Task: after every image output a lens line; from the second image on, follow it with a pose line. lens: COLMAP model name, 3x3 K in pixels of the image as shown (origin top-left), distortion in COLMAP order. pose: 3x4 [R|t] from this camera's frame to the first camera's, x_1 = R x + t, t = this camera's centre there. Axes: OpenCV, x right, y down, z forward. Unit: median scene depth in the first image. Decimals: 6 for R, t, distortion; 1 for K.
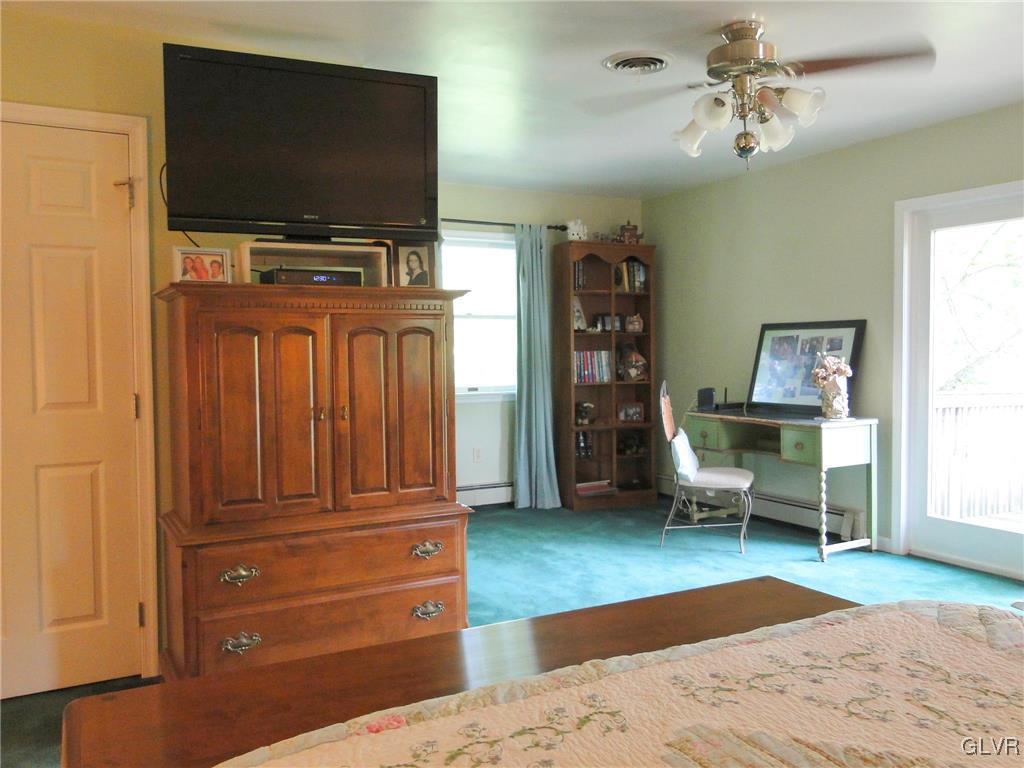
lens RADIAL K [[855.1, 0, 512.2], [0, 855.1, 388.2], [0, 0, 1]] dist [0.000203, -0.014524]
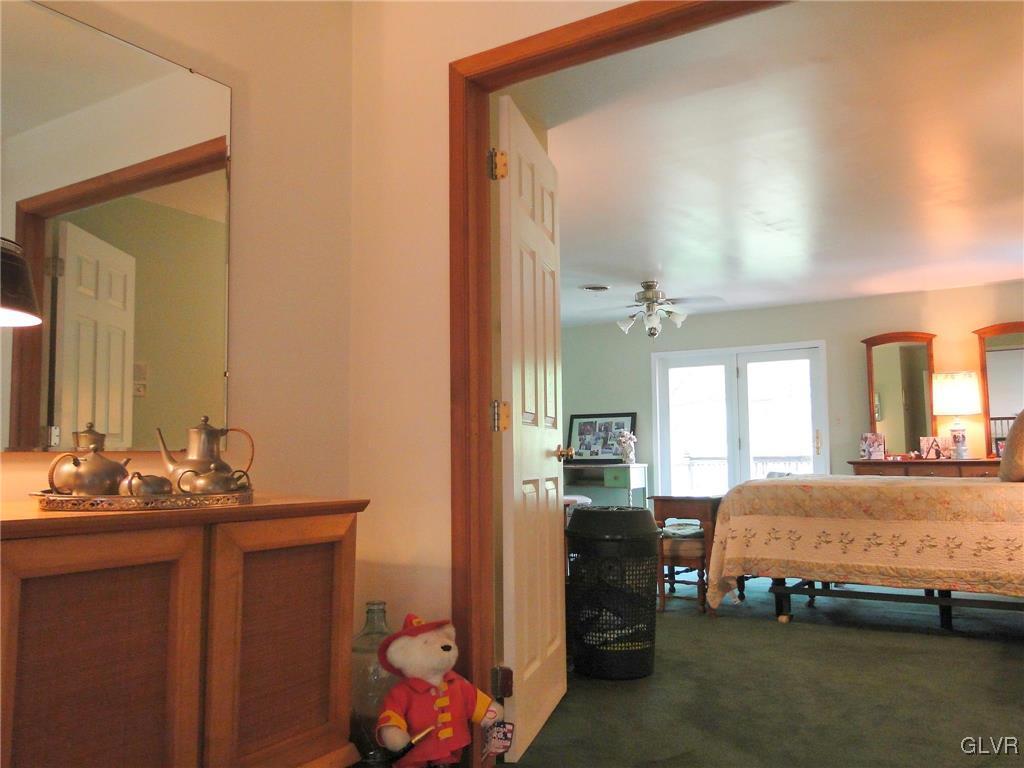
lens RADIAL K [[855.1, 0, 508.0], [0, 855.1, 386.9], [0, 0, 1]] dist [0.000203, -0.014524]
pose [[0.868760, 0.035191, 0.493981, -0.782266], [0.029080, 0.992126, -0.121823, 0.087607], [-0.494378, 0.120200, 0.860896, -0.510793]]
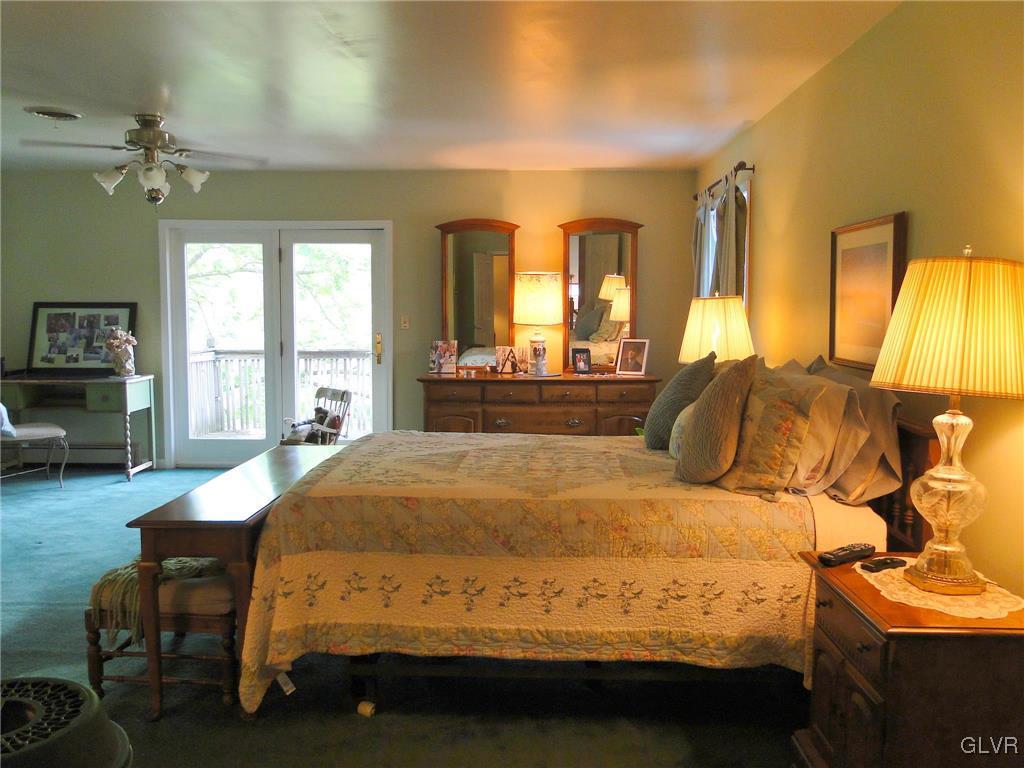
lens RADIAL K [[855.1, 0, 517.3], [0, 855.1, 384.0], [0, 0, 1]] dist [0.000203, -0.014524]
pose [[0.486143, -0.068264, 0.871209, -0.487409], [0.031647, 0.997666, 0.060513, -0.014056], [-0.873306, -0.001847, 0.487168, -0.194098]]
